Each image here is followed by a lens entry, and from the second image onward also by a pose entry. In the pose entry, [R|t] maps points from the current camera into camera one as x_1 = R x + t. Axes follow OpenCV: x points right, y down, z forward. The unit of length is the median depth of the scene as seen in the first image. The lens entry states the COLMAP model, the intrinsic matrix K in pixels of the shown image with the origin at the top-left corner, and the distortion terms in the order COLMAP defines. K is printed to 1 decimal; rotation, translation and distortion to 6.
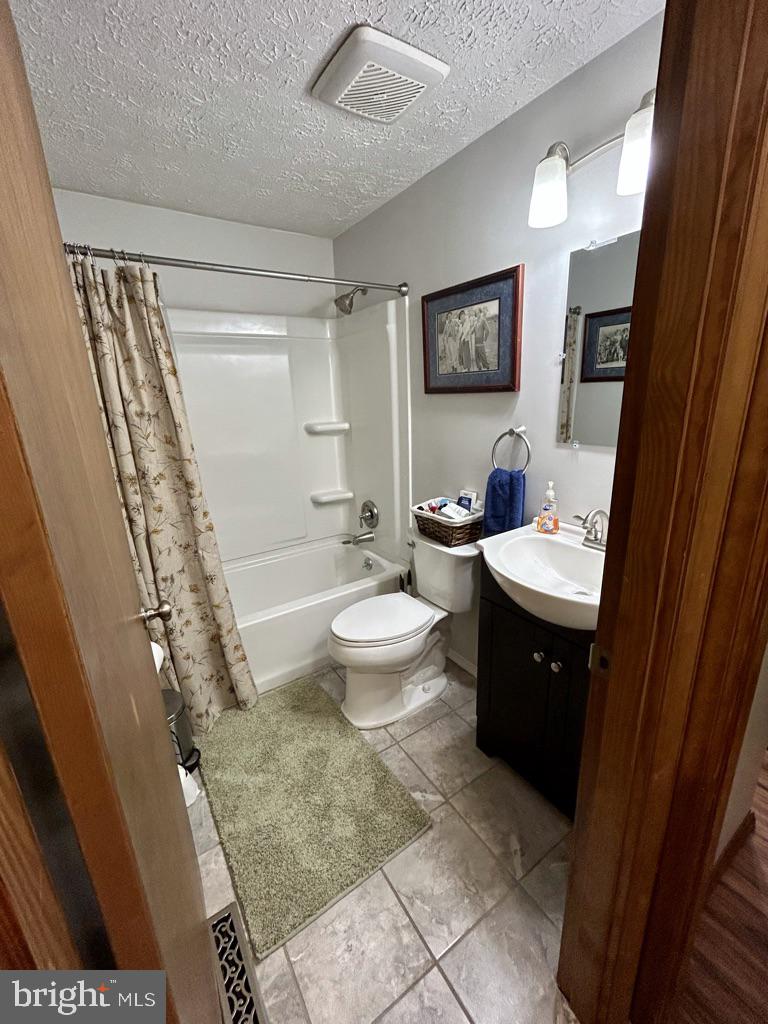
lens RADIAL K [[415.4, 0, 384.0], [0, 415.4, 512.0], [0, 0, 1]] dist [-0.000214, 0.000364]
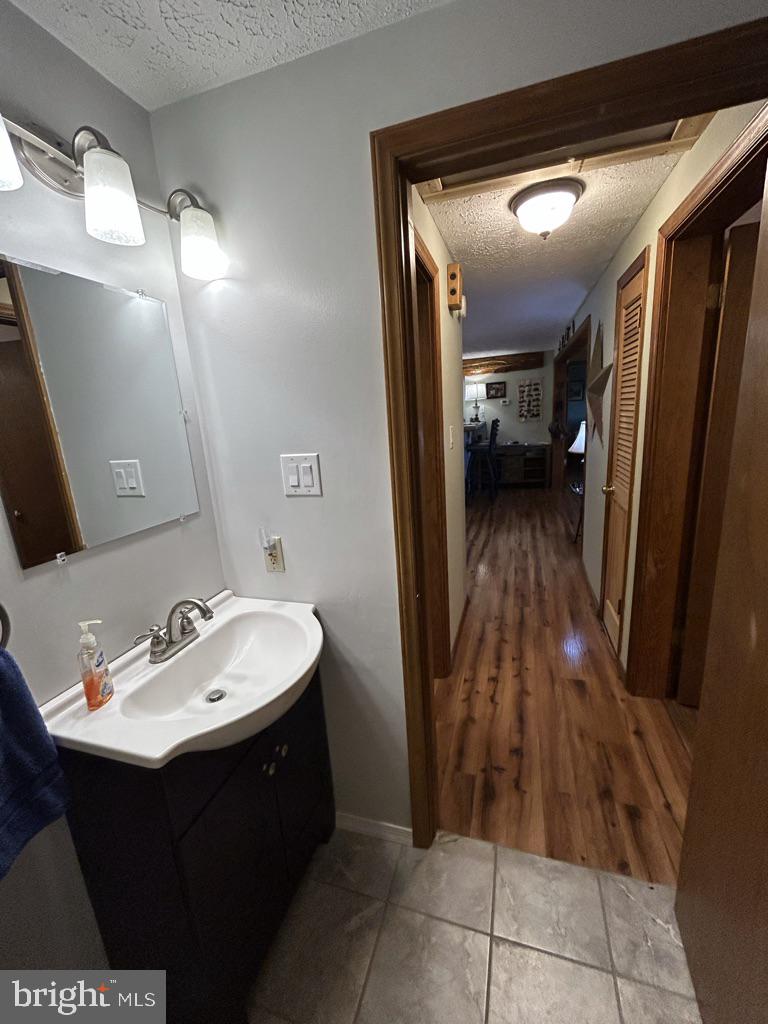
lens RADIAL K [[415.4, 0, 384.0], [0, 415.4, 512.0], [0, 0, 1]] dist [-0.000214, 0.000364]
pose [[-0.626515, -0.100621, 0.772887, -0.396547], [0.303196, 0.882062, 0.360610, -0.367330], [-0.718019, 0.460264, -0.522117, 1.137280]]
